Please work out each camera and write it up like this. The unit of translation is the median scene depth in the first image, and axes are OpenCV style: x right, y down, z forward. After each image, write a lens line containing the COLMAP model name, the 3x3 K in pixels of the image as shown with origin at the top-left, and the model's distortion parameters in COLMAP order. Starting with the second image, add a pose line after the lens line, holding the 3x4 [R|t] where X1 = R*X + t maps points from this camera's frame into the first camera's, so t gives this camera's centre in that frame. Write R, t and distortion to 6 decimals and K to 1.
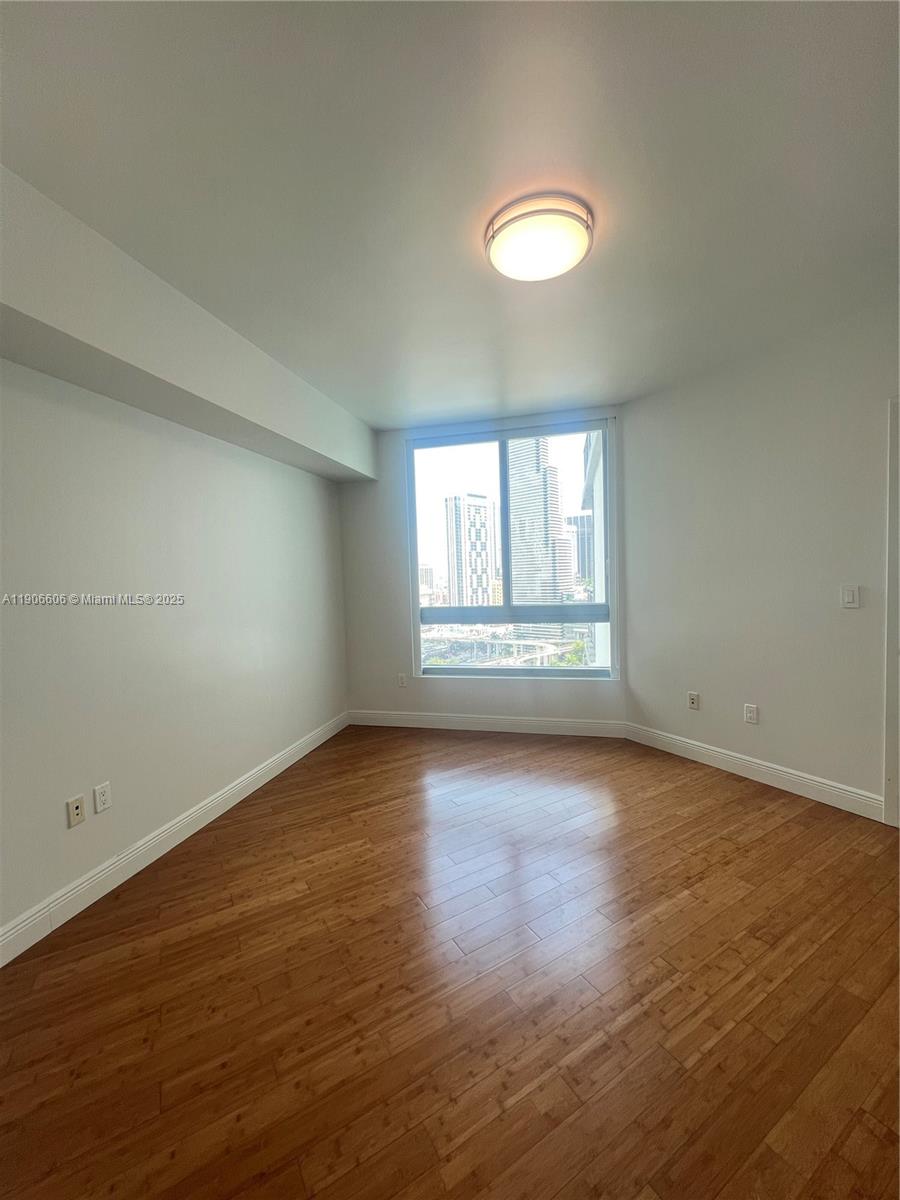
lens RADIAL K [[462.1, 0, 453.7], [0, 462.1, 604.9], [0, 0, 1]] dist [-0.006623, -0.000243]
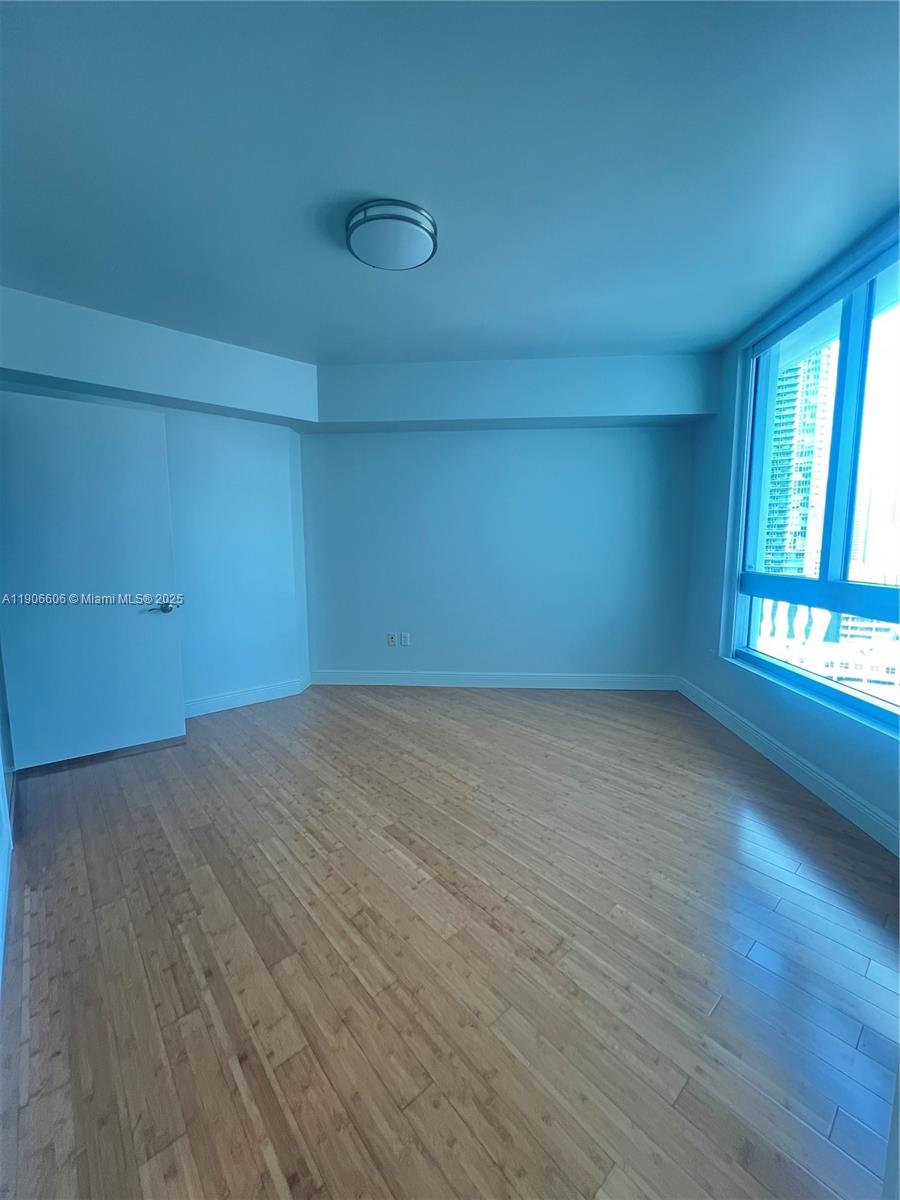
lens RADIAL K [[469.3, 0, 450.0], [0, 469.3, 600.0], [0, 0, 1]] dist [-0.002243, -0.000212]
pose [[0.196942, 0.154005, -0.968244, 1.267262], [-0.064557, 0.987479, 0.143934, -0.058499], [0.978287, 0.034161, 0.204418, 0.786836]]
